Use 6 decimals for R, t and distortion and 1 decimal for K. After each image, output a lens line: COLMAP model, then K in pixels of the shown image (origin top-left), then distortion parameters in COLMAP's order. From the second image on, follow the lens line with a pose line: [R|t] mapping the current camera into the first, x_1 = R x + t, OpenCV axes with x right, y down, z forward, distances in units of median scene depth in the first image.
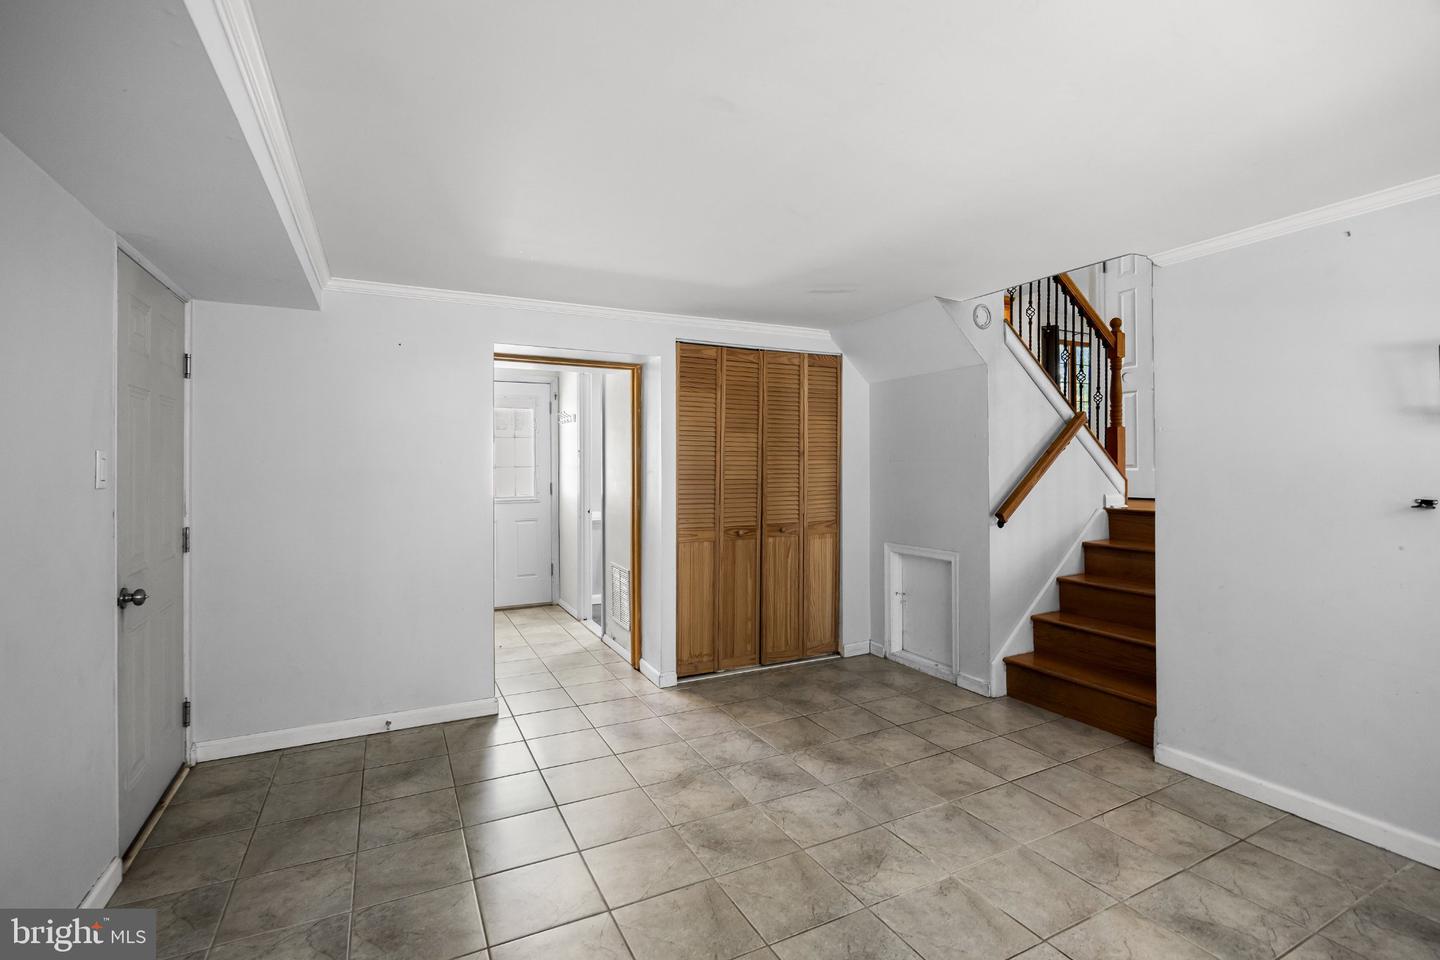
lens RADIAL K [[661.6, 0, 731.2], [0, 661.6, 470.2], [0, 0, 1]] dist [-0.000557, -0.000260]
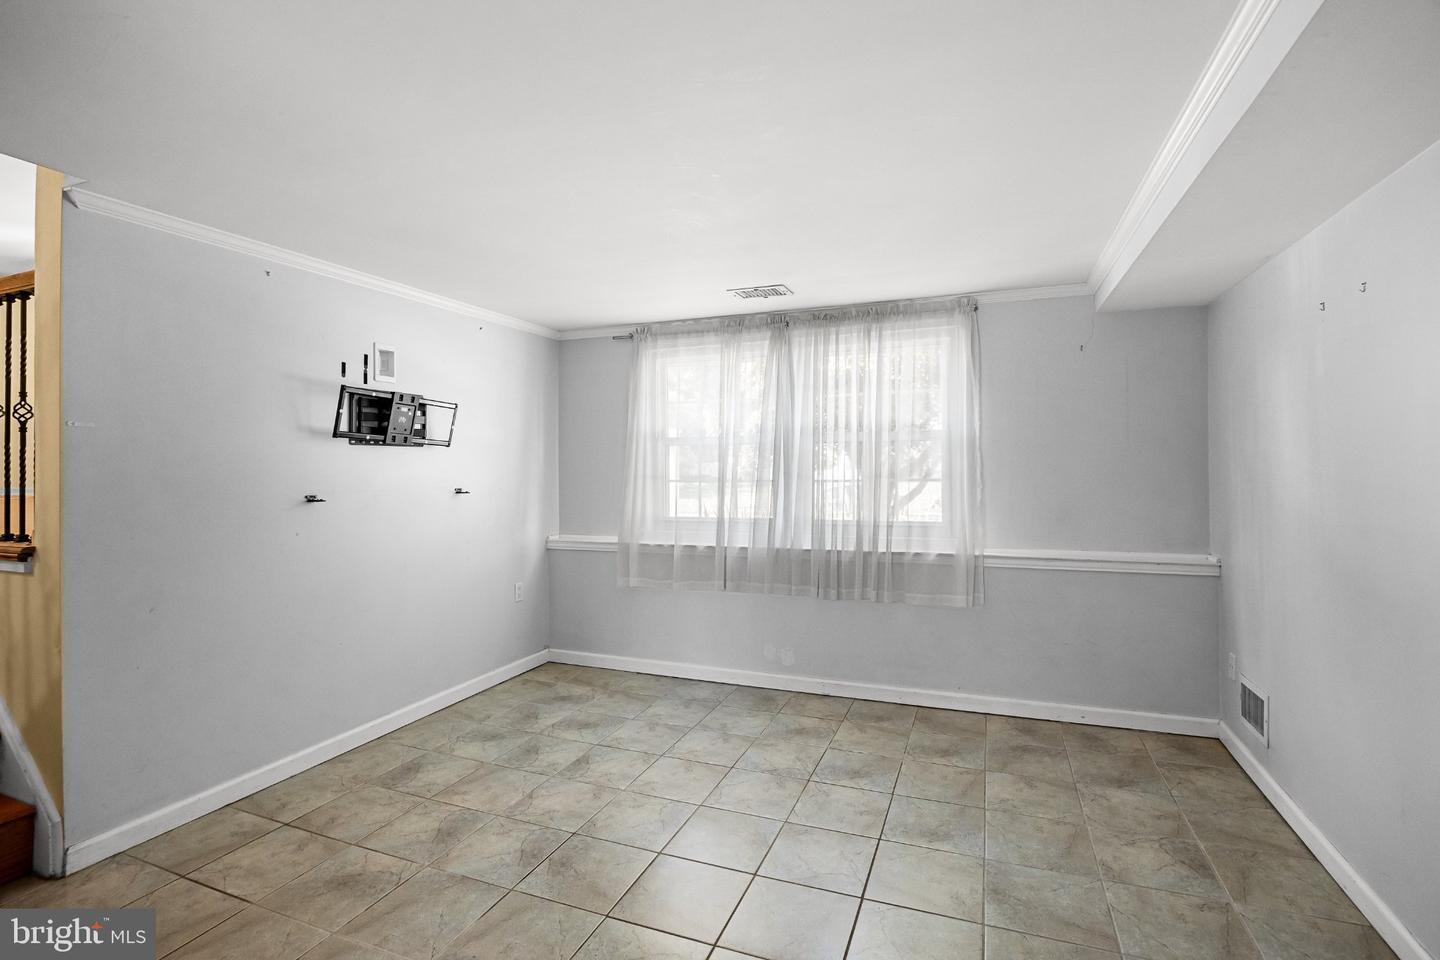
lens RADIAL K [[661.6, 0, 730.1], [0, 661.6, 476.1], [0, 0, 1]] dist [-0.000557, -0.000260]
pose [[-0.660872, 0.005619, 0.750478, -0.497405], [0.015583, 0.999859, 0.006237, 0.008096], [-0.750337, 0.015817, -0.660867, 1.174283]]
